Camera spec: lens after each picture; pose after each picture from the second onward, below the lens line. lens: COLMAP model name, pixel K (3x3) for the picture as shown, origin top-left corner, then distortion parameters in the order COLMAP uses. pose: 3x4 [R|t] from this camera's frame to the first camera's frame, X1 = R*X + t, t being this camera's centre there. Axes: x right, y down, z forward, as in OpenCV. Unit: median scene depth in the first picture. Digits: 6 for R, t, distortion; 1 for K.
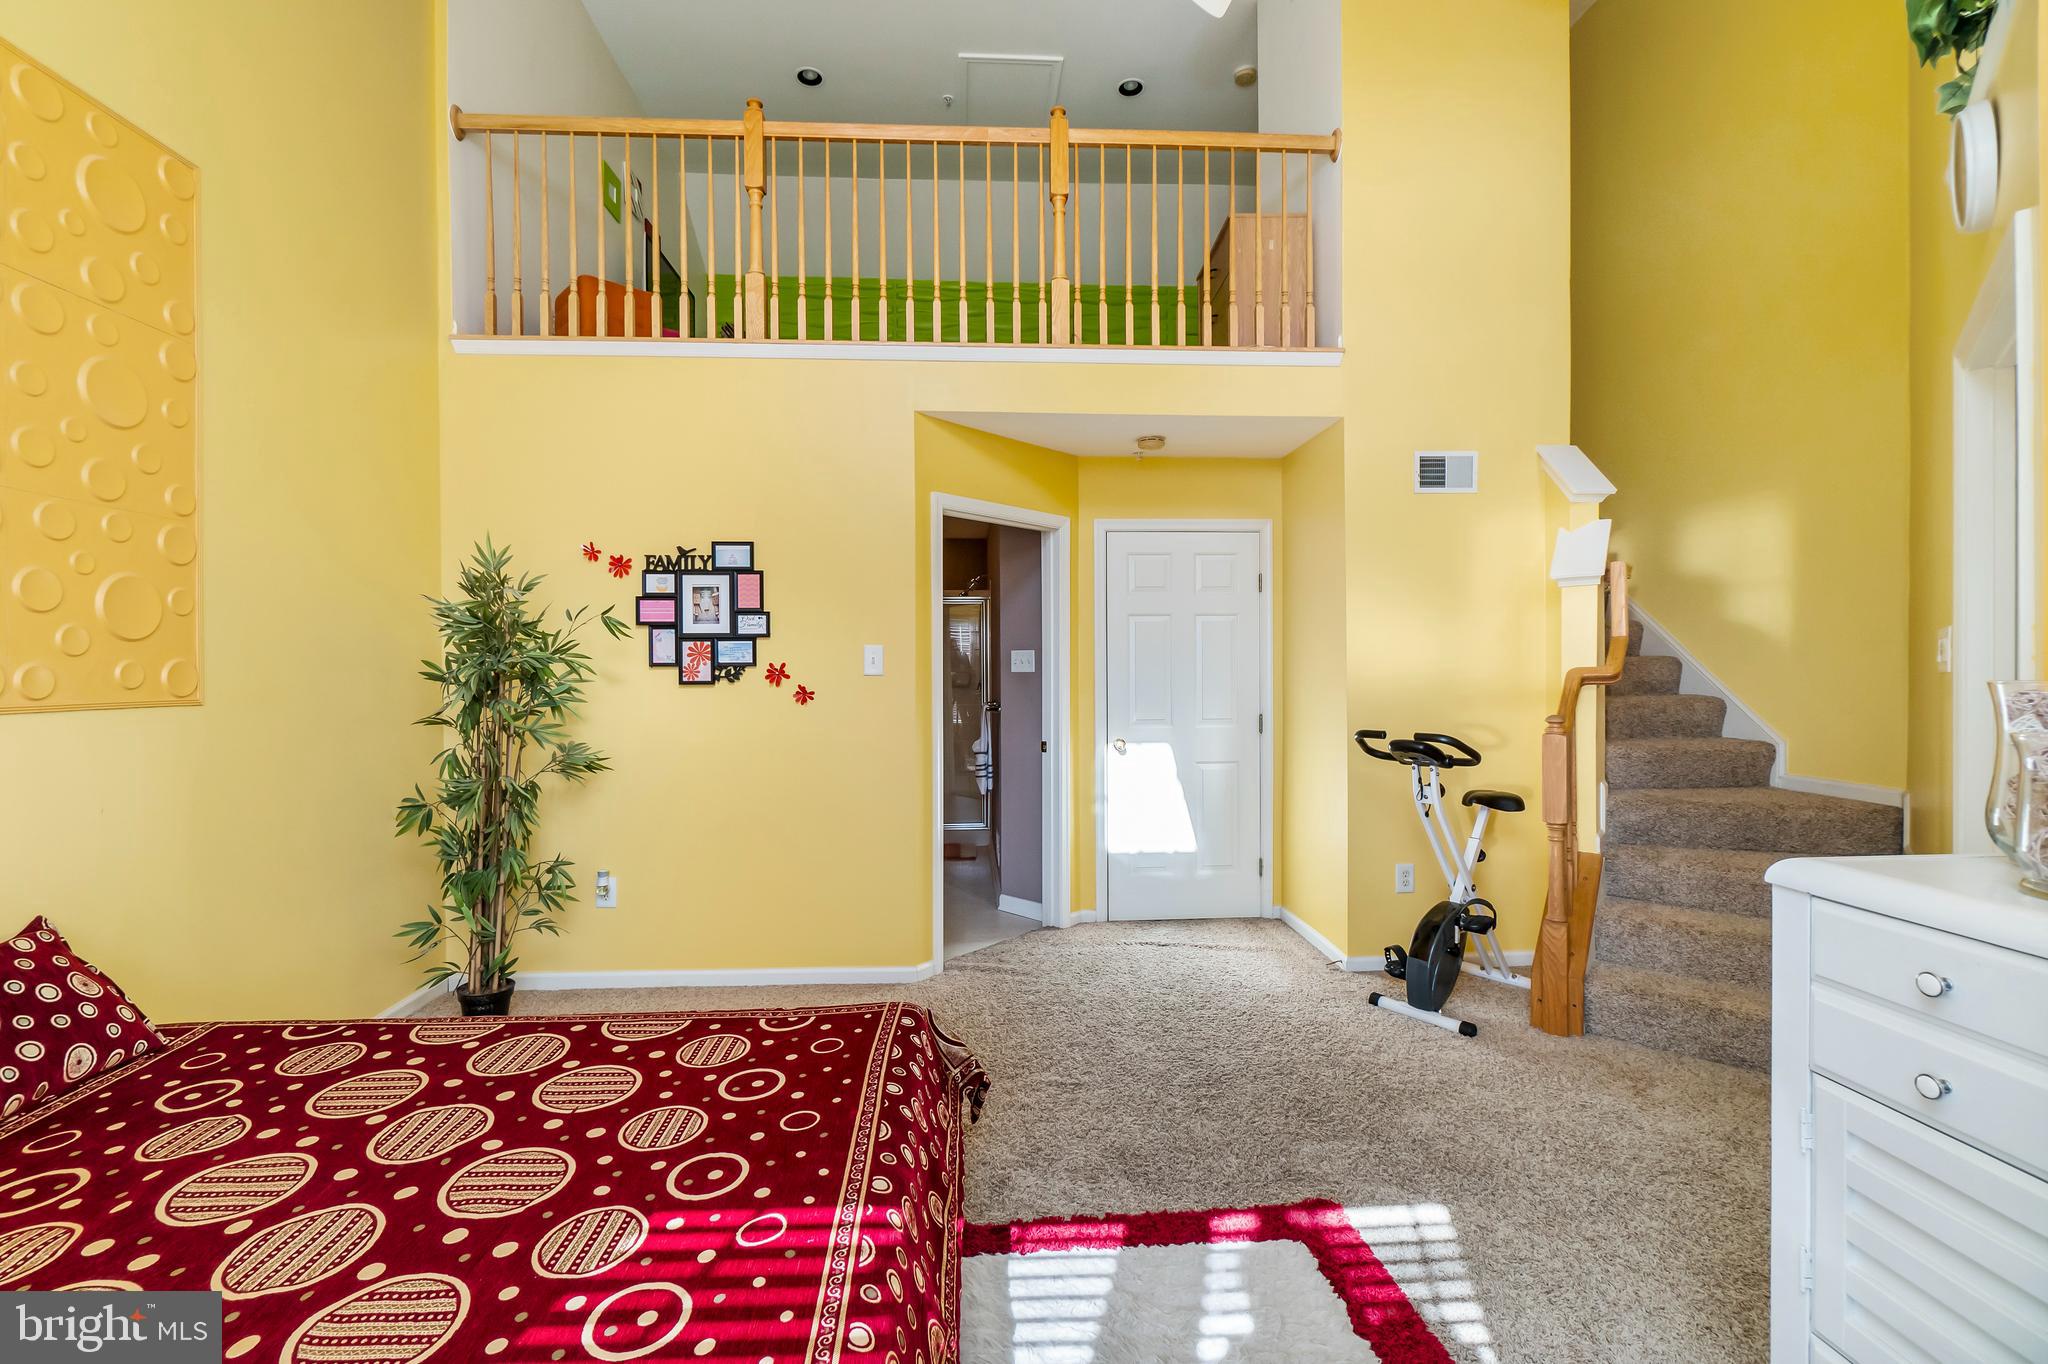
lens RADIAL K [[893.2, 0, 1009.4], [0, 893.2, 670.2], [0, 0, 1]] dist [-0.008333, 0.000480]
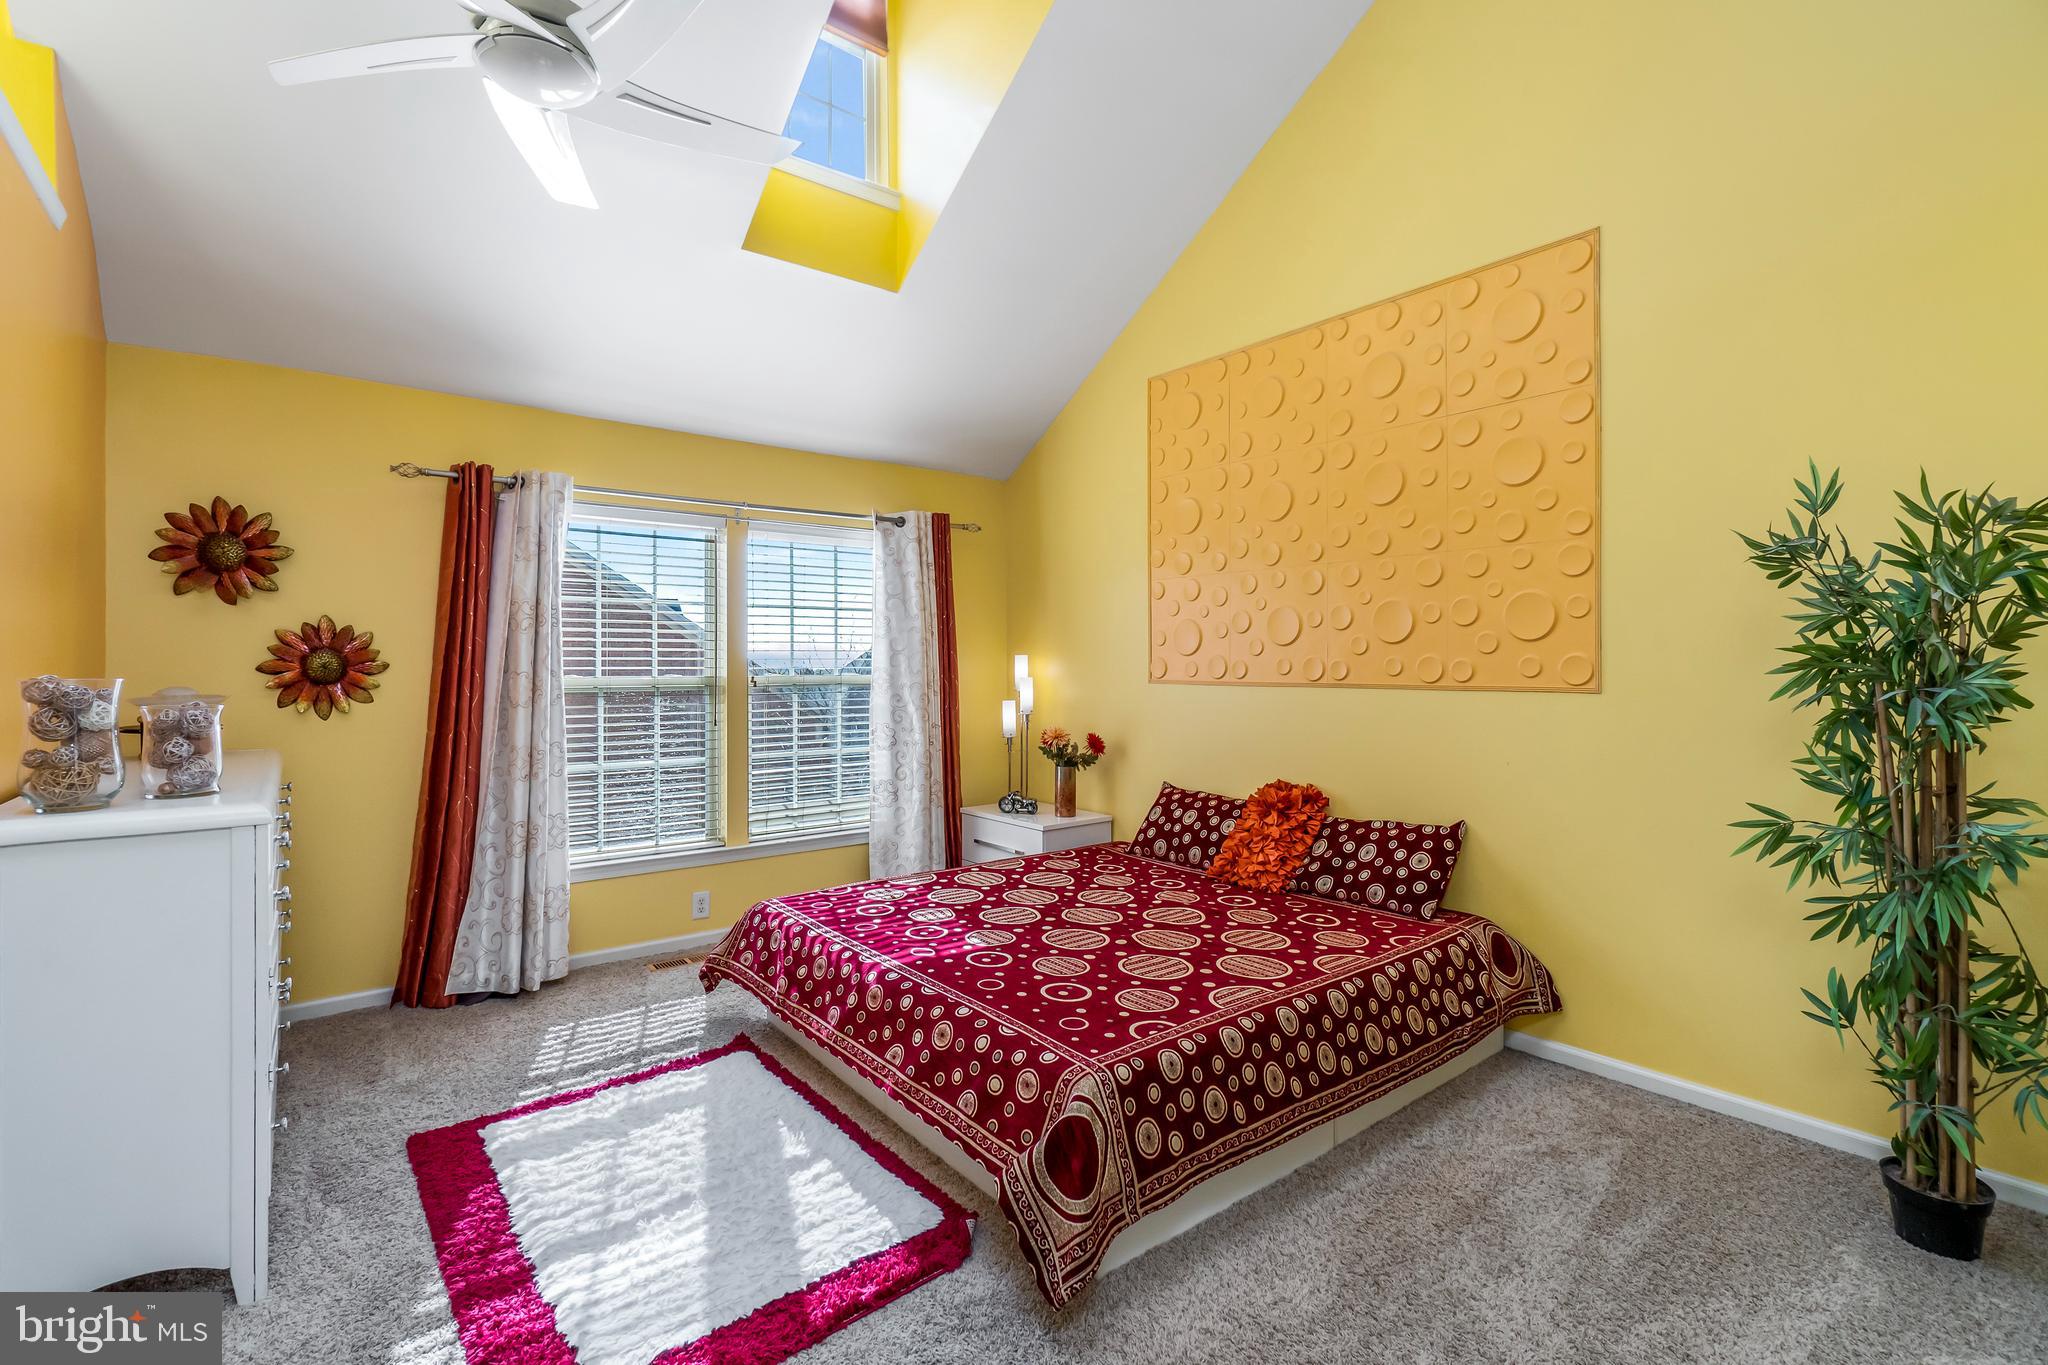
lens RADIAL K [[893.2, 0, 1009.4], [0, 893.2, 670.7], [0, 0, 1]] dist [-0.008333, 0.000480]
pose [[-0.822930, 0.007821, -0.568089, 0.286288], [0.003305, 0.999954, 0.008979, -0.002319], [0.568133, 0.005511, -0.822918, 1.154490]]
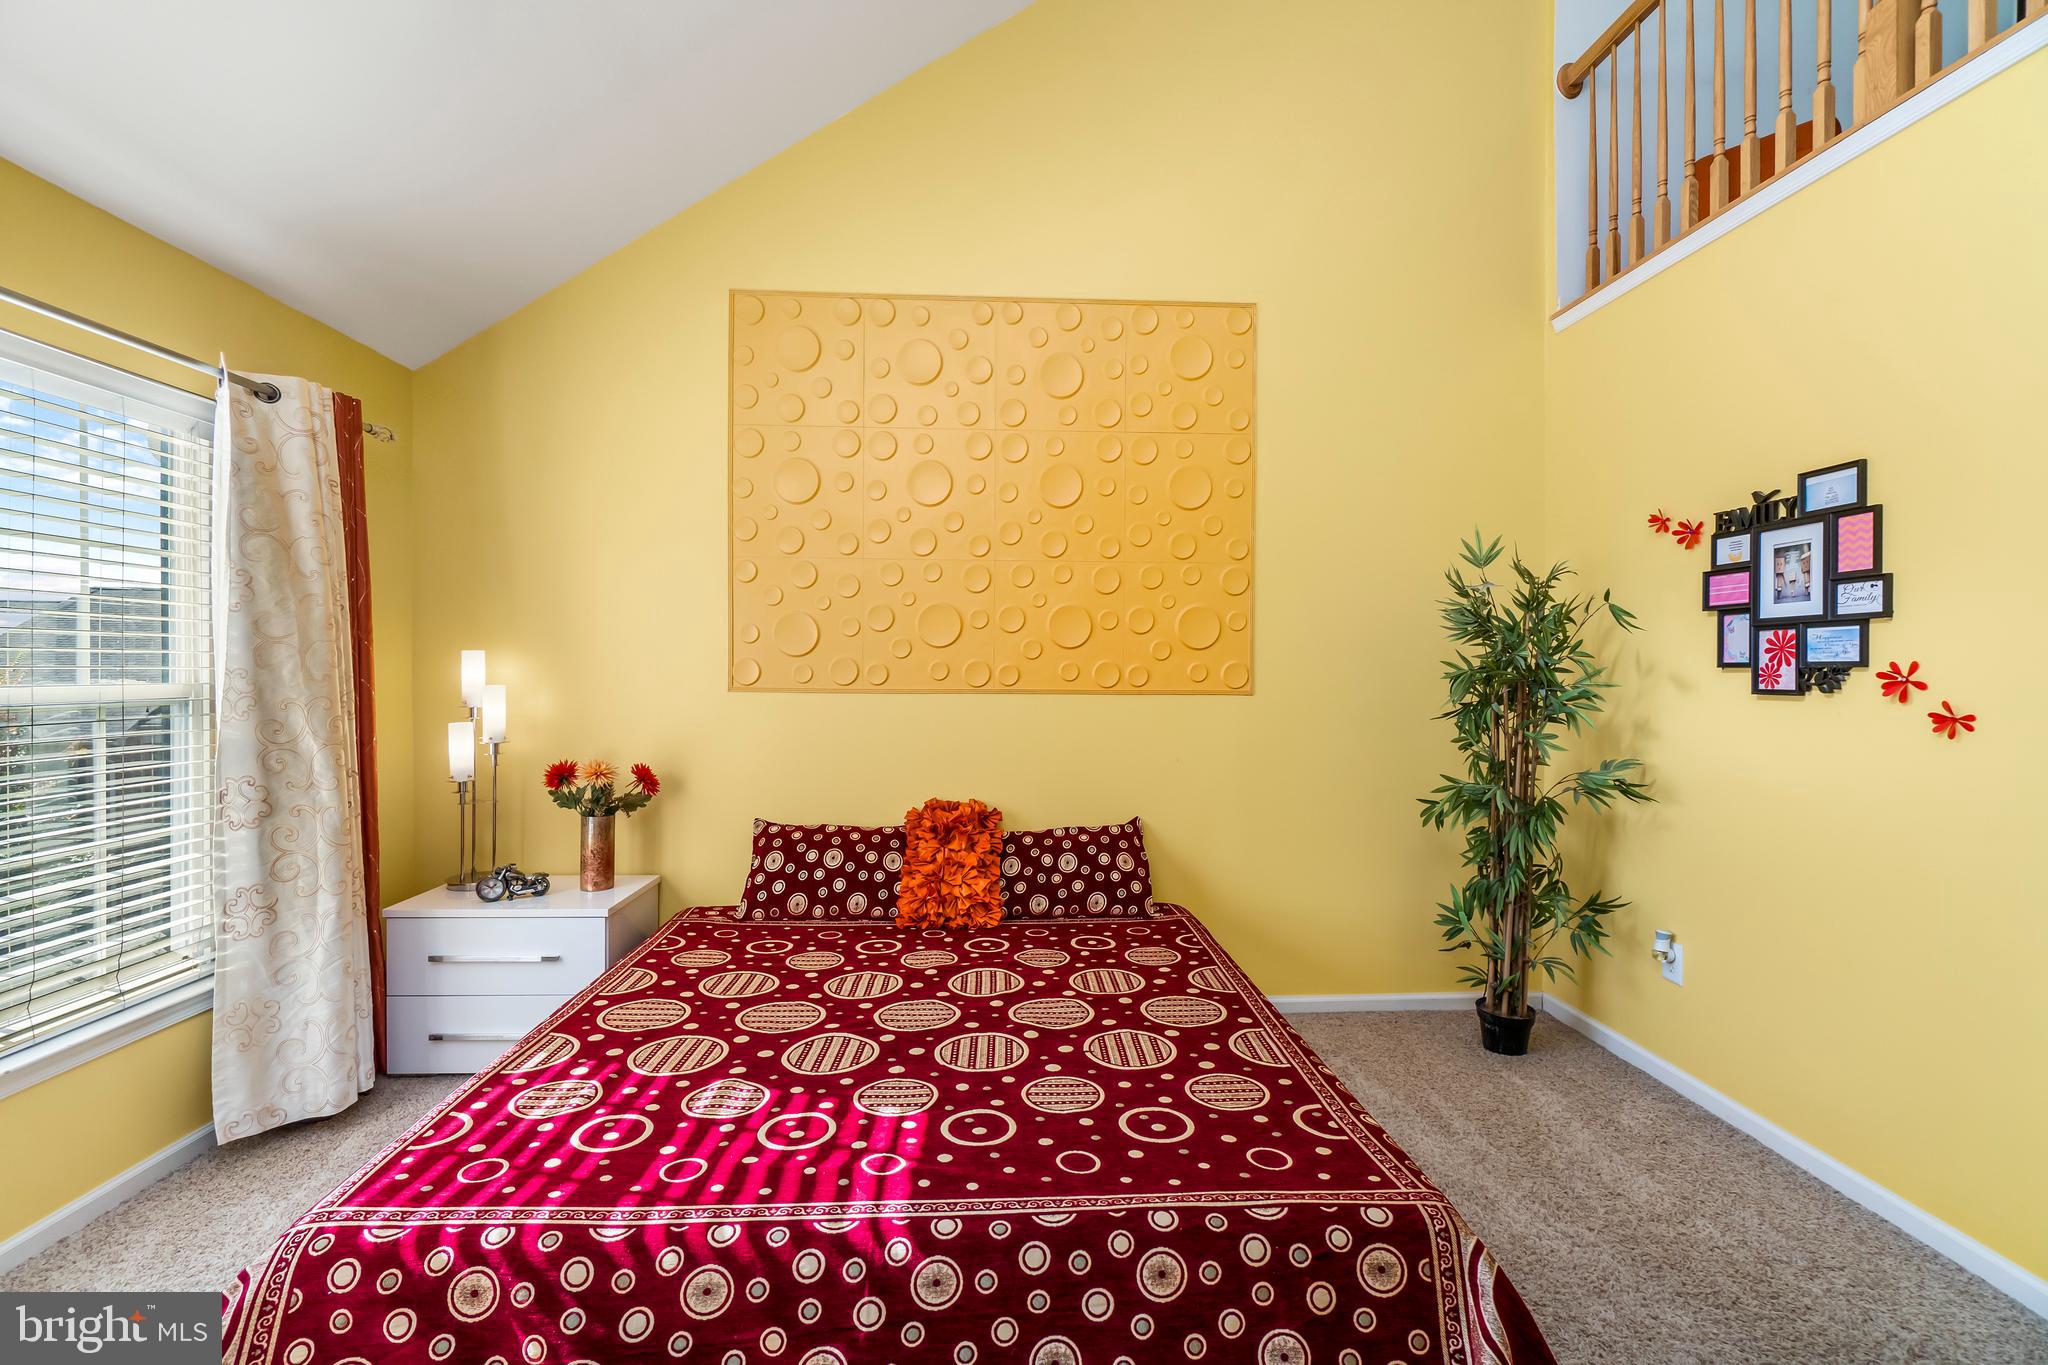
lens RADIAL K [[880.2, 0, 1016.1], [0, 880.2, 681.8], [0, 0, 1]] dist [-0.007841, 0.000028]
pose [[-0.018969, 0.016166, -0.999689, 0.349331], [-0.006648, 0.999845, 0.016294, -0.000658], [0.999798, 0.006955, -0.018858, 0.503543]]
